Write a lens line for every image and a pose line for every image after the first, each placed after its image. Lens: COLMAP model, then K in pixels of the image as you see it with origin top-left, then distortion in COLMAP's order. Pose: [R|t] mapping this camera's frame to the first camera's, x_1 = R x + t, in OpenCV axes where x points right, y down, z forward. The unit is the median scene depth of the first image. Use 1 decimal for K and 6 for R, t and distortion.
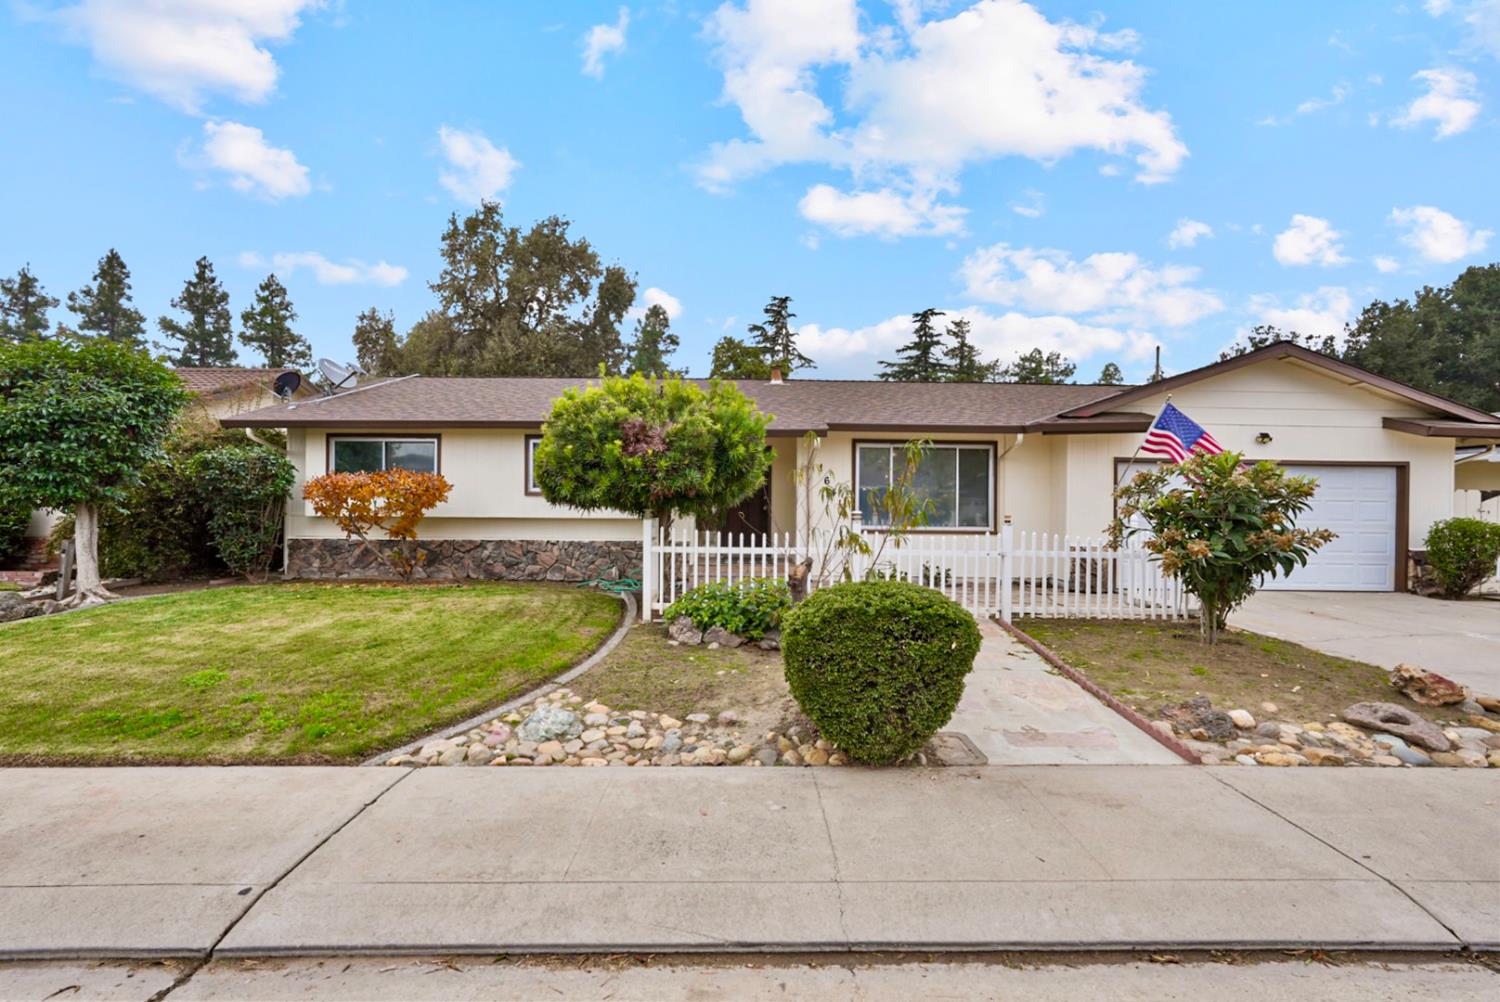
lens RADIAL K [[661.0, 0, 750.7], [0, 661.0, 502.1], [0, 0, 1]] dist [-0.015735, 0.009280]
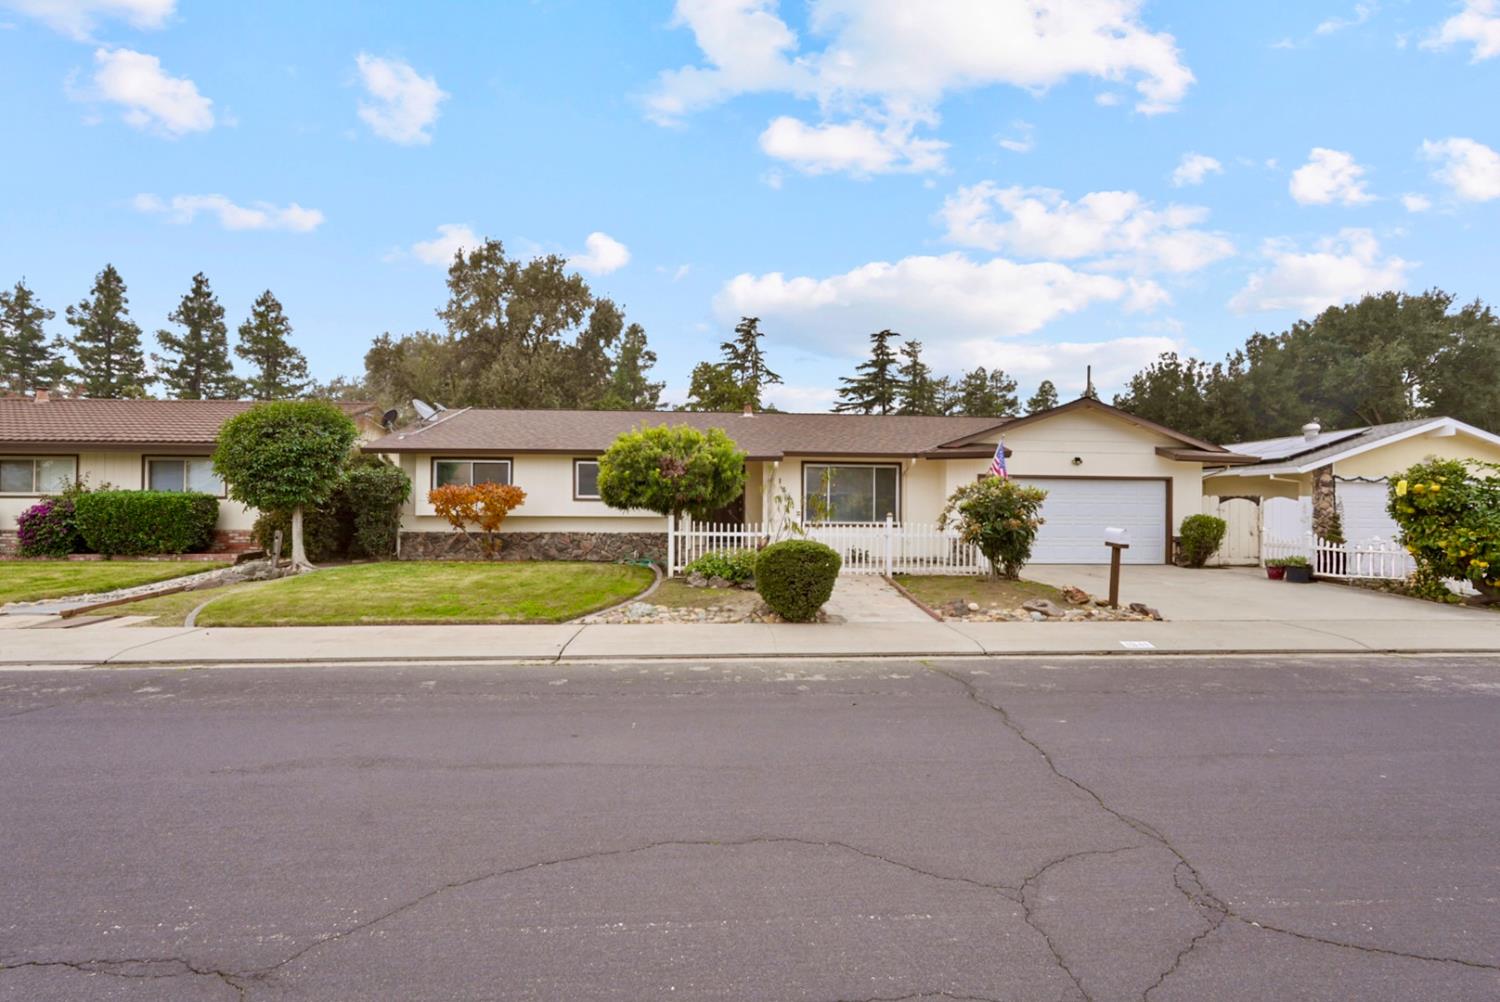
lens RADIAL K [[661.0, 0, 752.0], [0, 661.0, 506.0], [0, 0, 1]] dist [-0.015735, 0.009280]
pose [[0.998840, -0.001996, 0.048111, -0.008048], [0.002030, 0.999998, -0.000649, 0.001114], [-0.048110, 0.000746, 0.998842, -0.150096]]
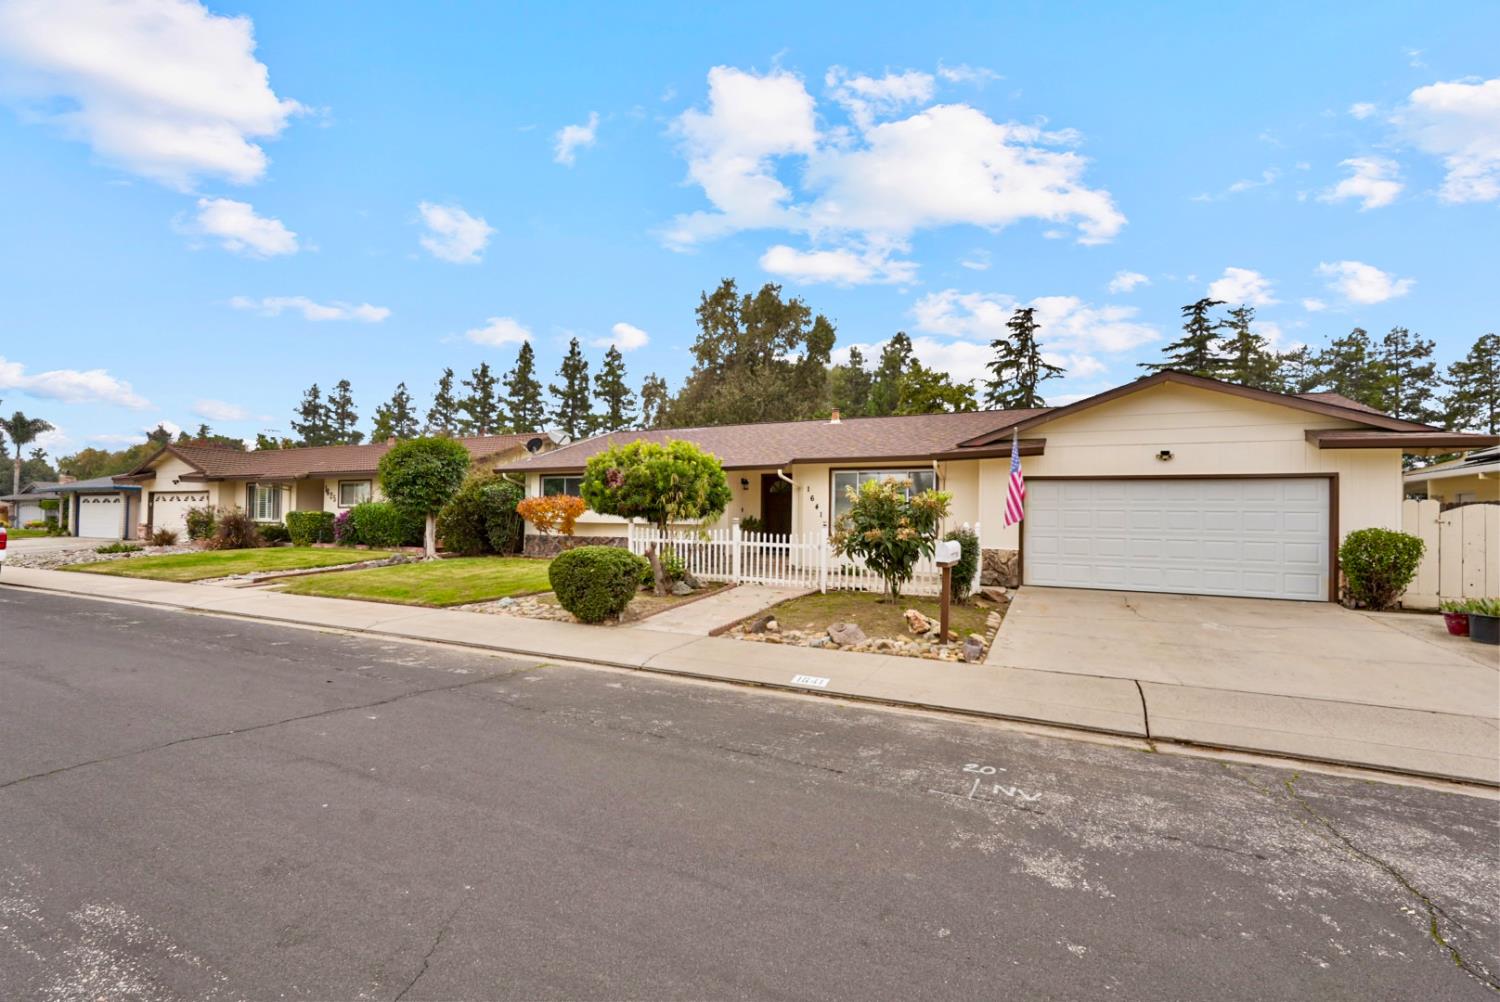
lens RADIAL K [[661.0, 0, 754.0], [0, 661.0, 502.1], [0, 0, 1]] dist [-0.015735, 0.009280]
pose [[0.892261, -0.007830, -0.451452, 0.220617], [-0.001871, 0.999777, -0.021036, 0.001910], [0.451516, 0.019615, 0.892047, -0.104005]]
